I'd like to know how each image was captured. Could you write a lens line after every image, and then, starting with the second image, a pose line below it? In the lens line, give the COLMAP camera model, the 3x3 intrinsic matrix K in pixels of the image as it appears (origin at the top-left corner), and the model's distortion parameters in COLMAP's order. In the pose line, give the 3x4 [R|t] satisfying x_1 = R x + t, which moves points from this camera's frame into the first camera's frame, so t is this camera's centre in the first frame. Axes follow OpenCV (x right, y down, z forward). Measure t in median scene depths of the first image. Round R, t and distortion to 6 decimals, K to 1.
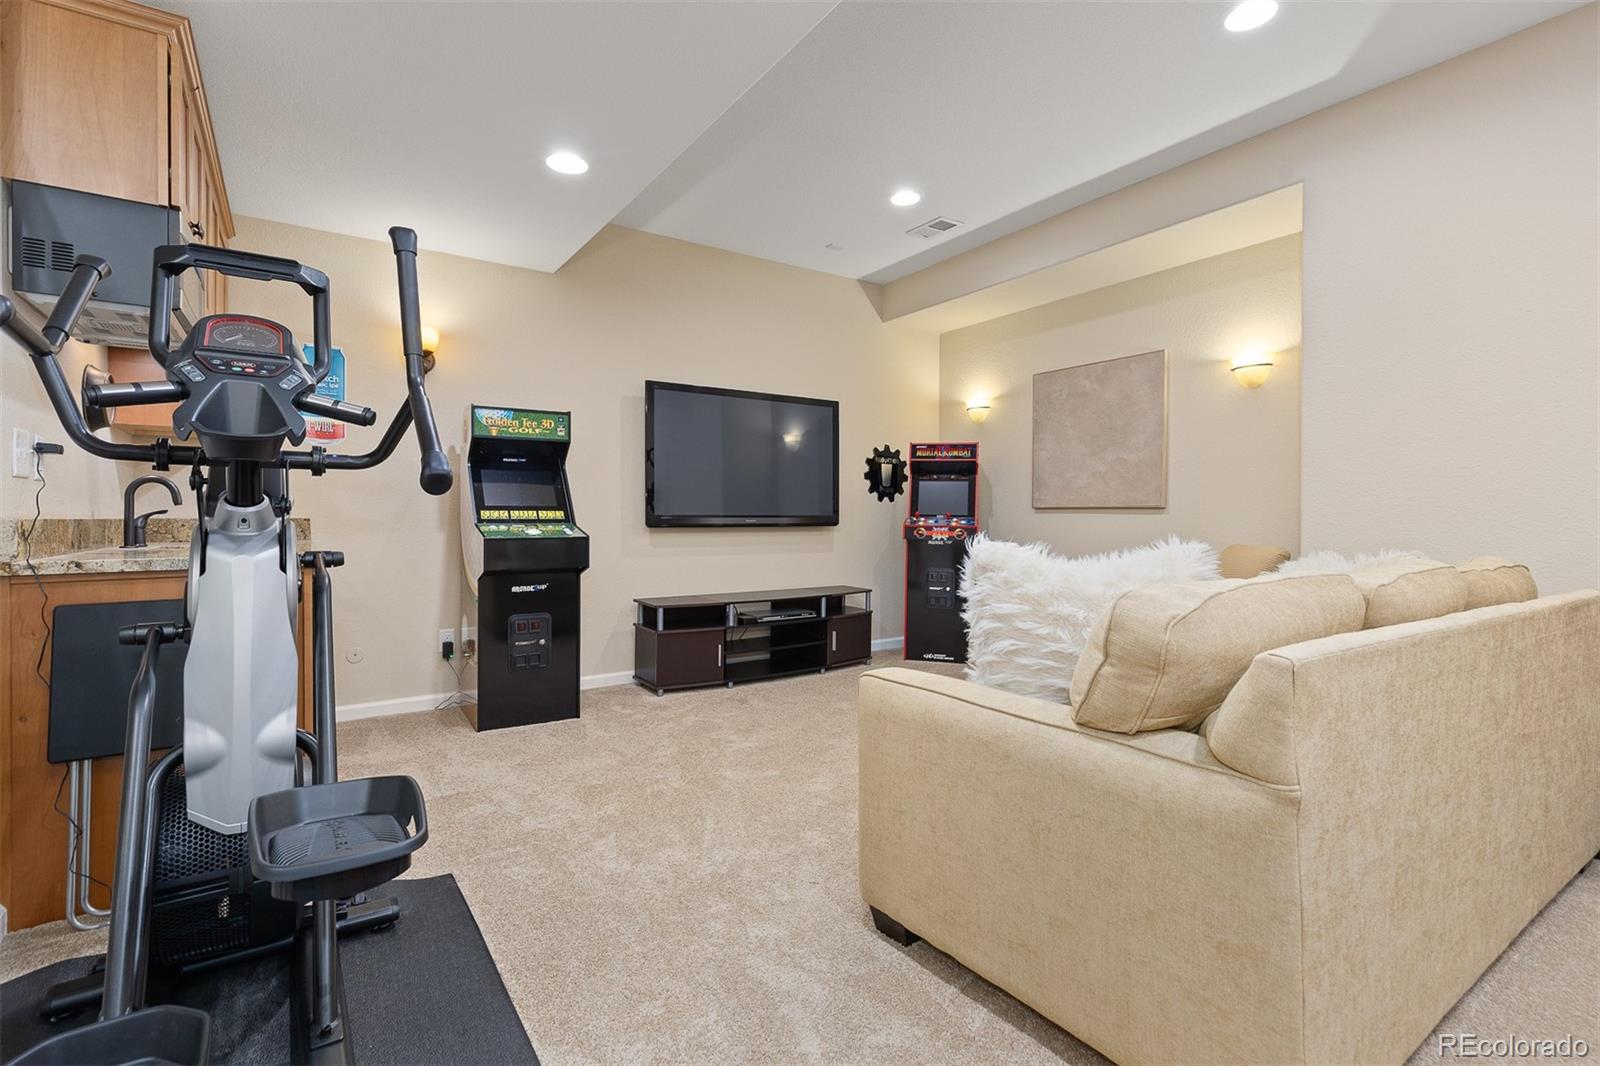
lens RADIAL K [[728.8, 0, 790.8], [0, 728.8, 525.1], [0, 0, 1]] dist [0.009969, -0.001836]
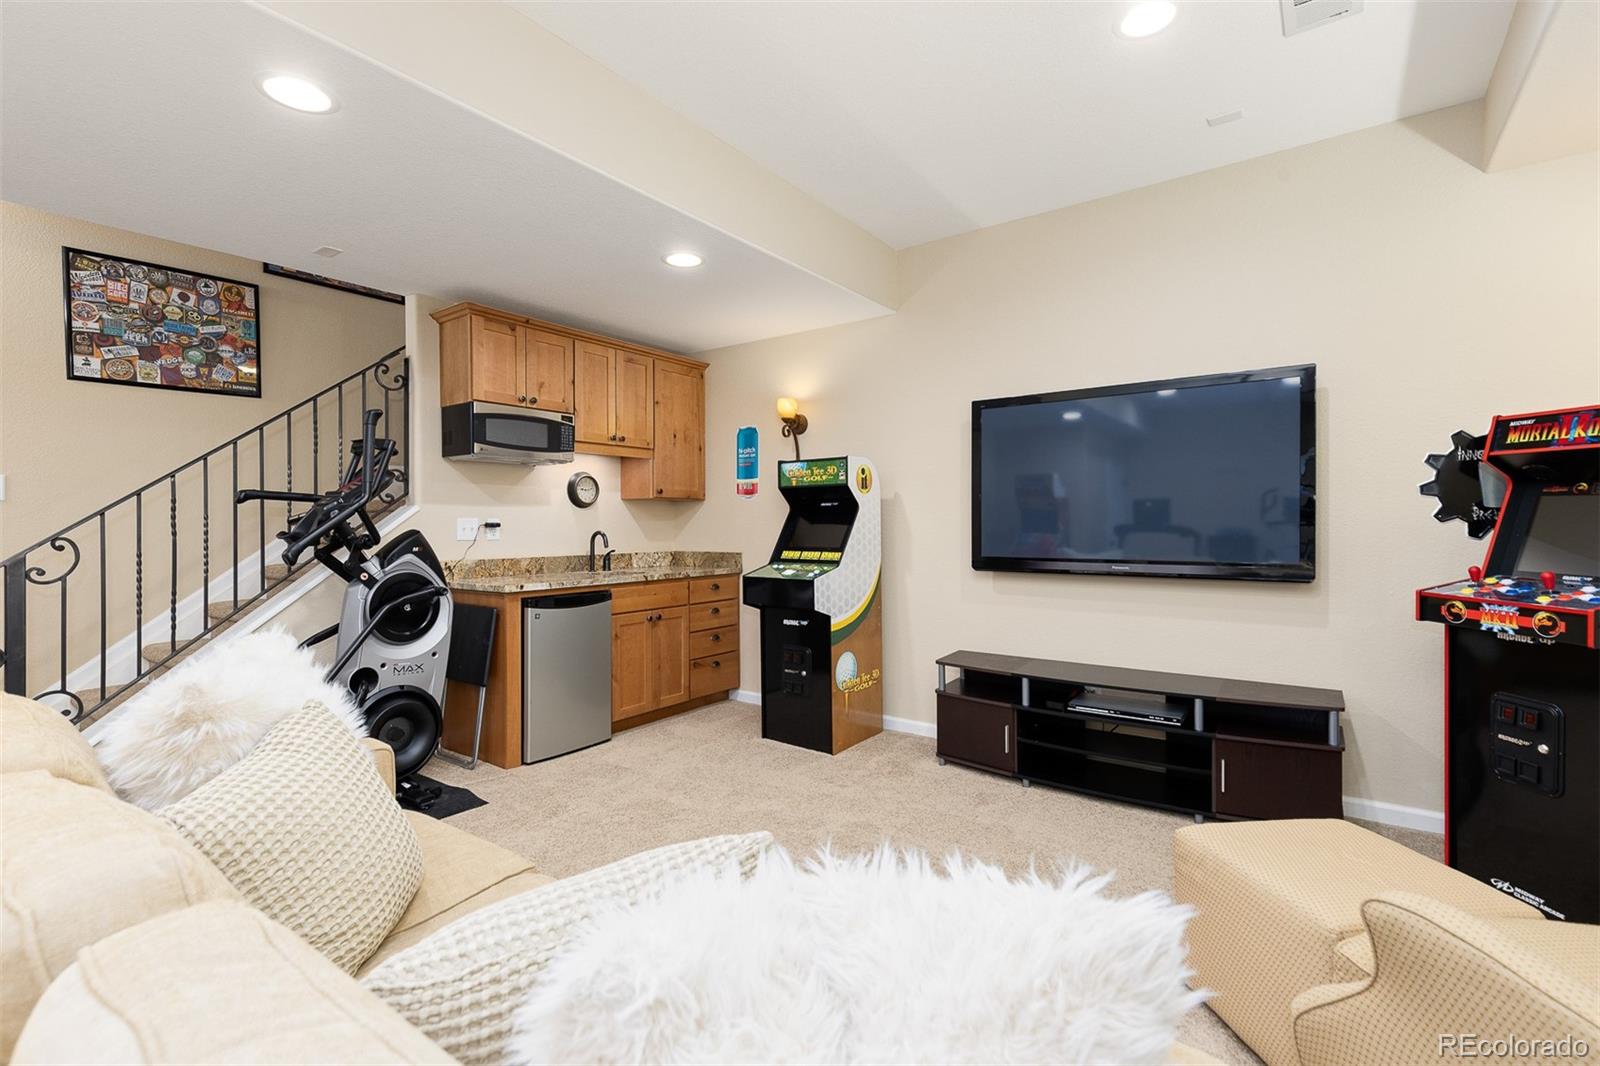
lens RADIAL K [[728.8, 0, 792.9], [0, 728.8, 526.8], [0, 0, 1]] dist [0.009969, -0.001836]
pose [[0.333650, 0.002755, -0.942693, 0.548720], [-0.006383, 0.999979, 0.000663, -0.047783], [0.942675, 0.005796, 0.333660, 0.503860]]
